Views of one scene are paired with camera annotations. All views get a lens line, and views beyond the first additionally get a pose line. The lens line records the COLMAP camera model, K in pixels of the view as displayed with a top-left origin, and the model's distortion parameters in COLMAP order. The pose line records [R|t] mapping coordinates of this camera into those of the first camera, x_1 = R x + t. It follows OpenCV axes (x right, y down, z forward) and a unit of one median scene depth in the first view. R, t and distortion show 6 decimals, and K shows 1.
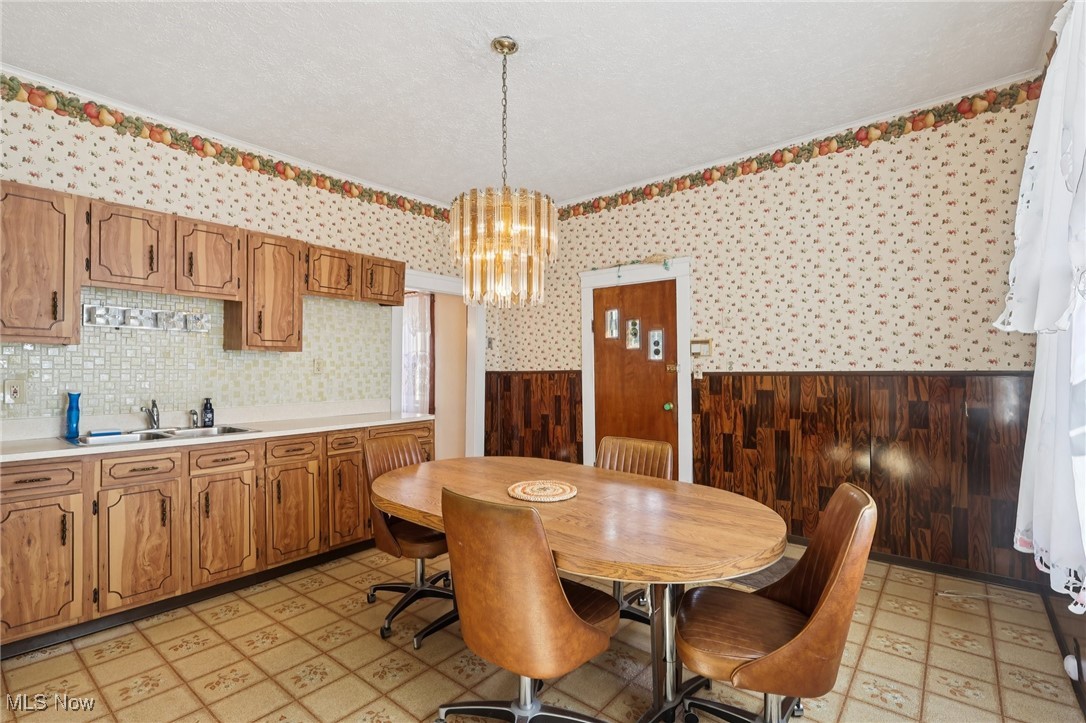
lens RADIAL K [[508.2, 0, 543.5], [0, 508.2, 361.4], [0, 0, 1]] dist [-0.007719, 0.004401]
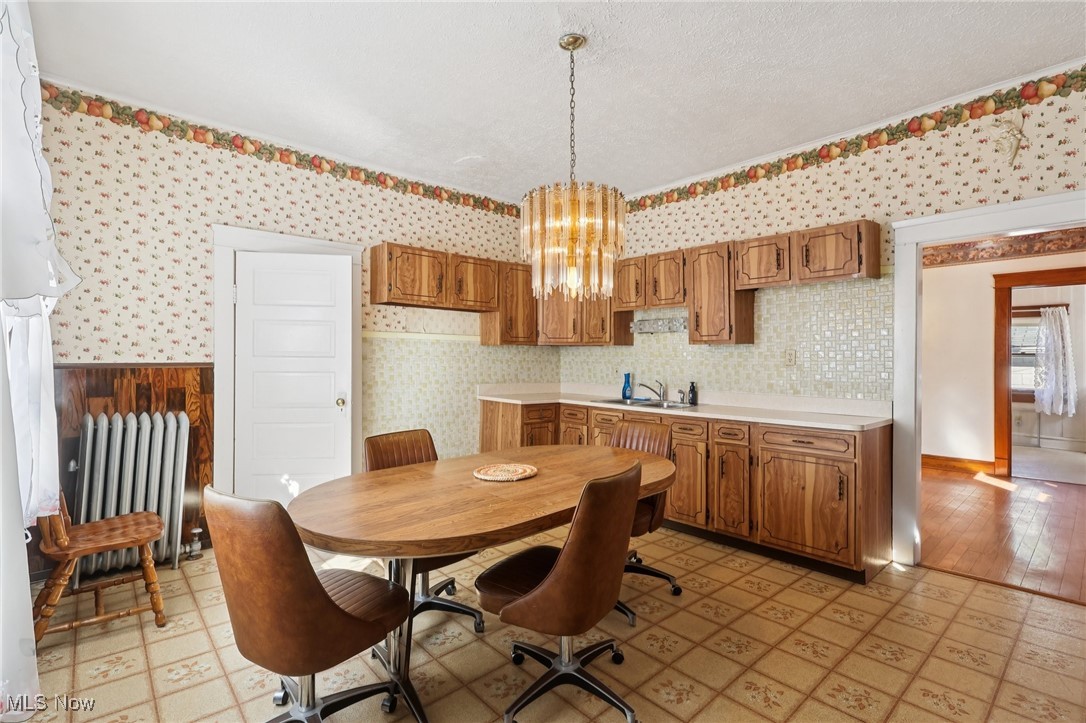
lens RADIAL K [[508.2, 0, 544.2], [0, 508.2, 356.9], [0, 0, 1]] dist [-0.007719, 0.004401]
pose [[-0.161665, 0.000625, -0.986845, 0.662235], [0.011992, 0.999927, -0.001331, 0.004633], [0.986773, -0.012049, -0.161661, 0.795039]]
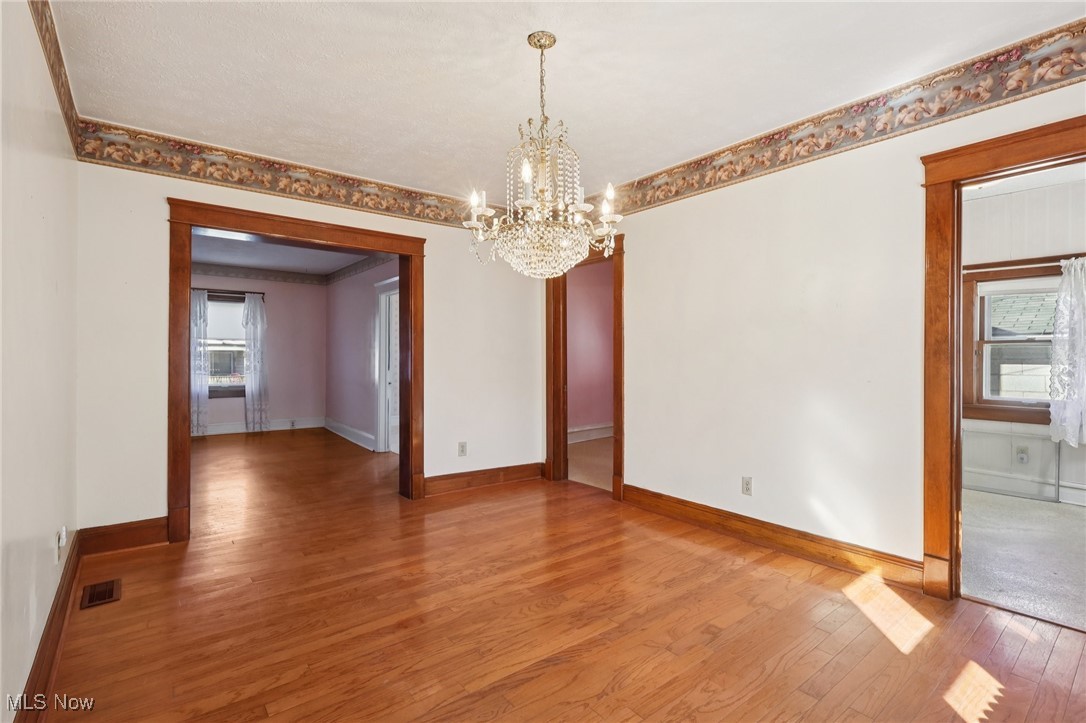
lens RADIAL K [[508.2, 0, 543.5], [0, 508.2, 355.5], [0, 0, 1]] dist [-0.007719, 0.004401]
pose [[-0.224018, -0.002953, -0.974581, 0.160142], [0.006607, 0.999968, -0.004549, 0.027750], [0.974563, -0.007458, -0.223991, 1.195426]]
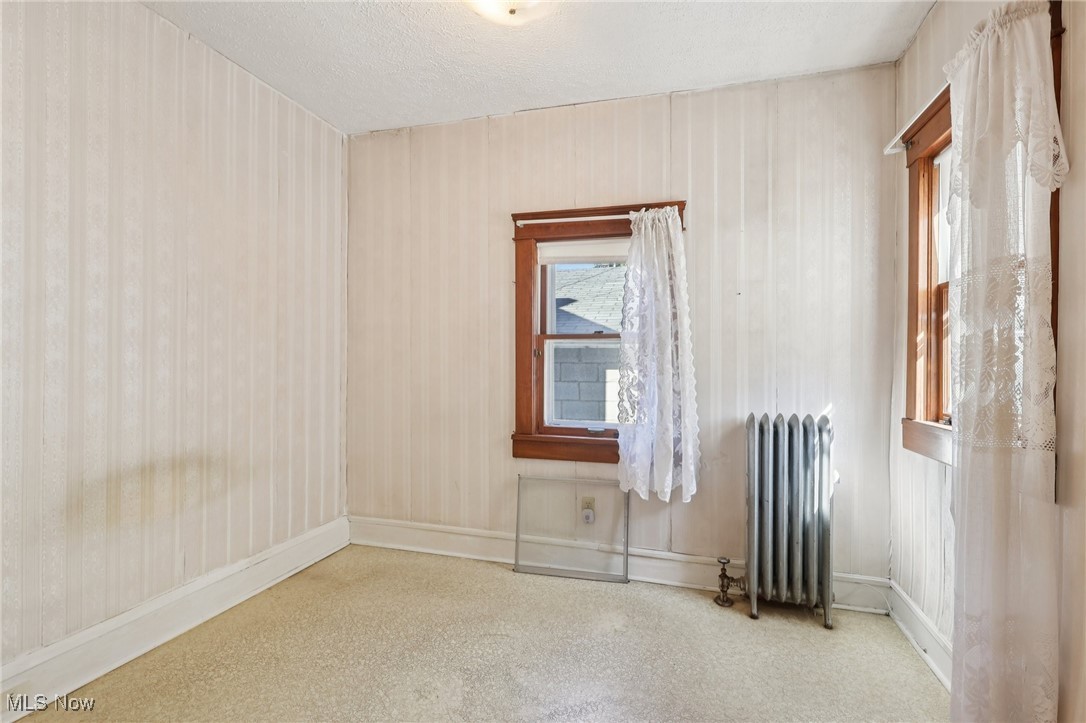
lens RADIAL K [[508.2, 0, 543.5], [0, 508.2, 354.8], [0, 0, 1]] dist [-0.007719, 0.004401]
pose [[0.389912, 0.000310, -0.920852, -0.247749], [0.007792, 0.999963, 0.003636, 0.024493], [0.920819, -0.008593, 0.389895, 1.457269]]
